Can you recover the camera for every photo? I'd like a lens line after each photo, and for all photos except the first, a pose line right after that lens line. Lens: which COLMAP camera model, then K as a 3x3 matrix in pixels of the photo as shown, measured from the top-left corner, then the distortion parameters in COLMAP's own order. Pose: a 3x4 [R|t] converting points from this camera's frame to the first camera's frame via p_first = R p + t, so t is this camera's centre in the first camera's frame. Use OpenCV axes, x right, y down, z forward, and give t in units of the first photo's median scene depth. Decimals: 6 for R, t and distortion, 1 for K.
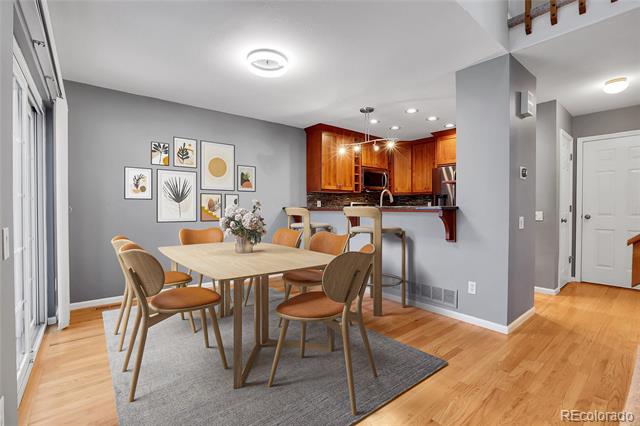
lens RADIAL K [[293.7, 0, 320.0], [0, 293.7, 213.0], [0, 0, 1]] dist [-0.059806, 0.024664]
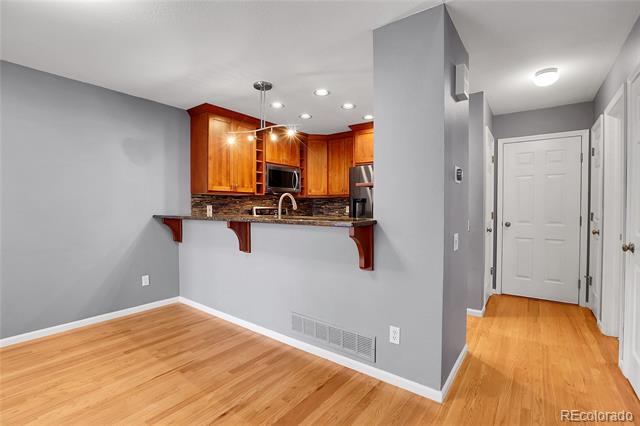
lens RADIAL K [[293.7, 0, 320.0], [0, 293.7, 213.0], [0, 0, 1]] dist [-0.059806, 0.024664]
pose [[0.970603, -0.004912, 0.240635, 0.111515], [0.003878, 0.999981, 0.004773, -0.028529], [-0.240653, -0.003700, 0.970604, 0.220349]]
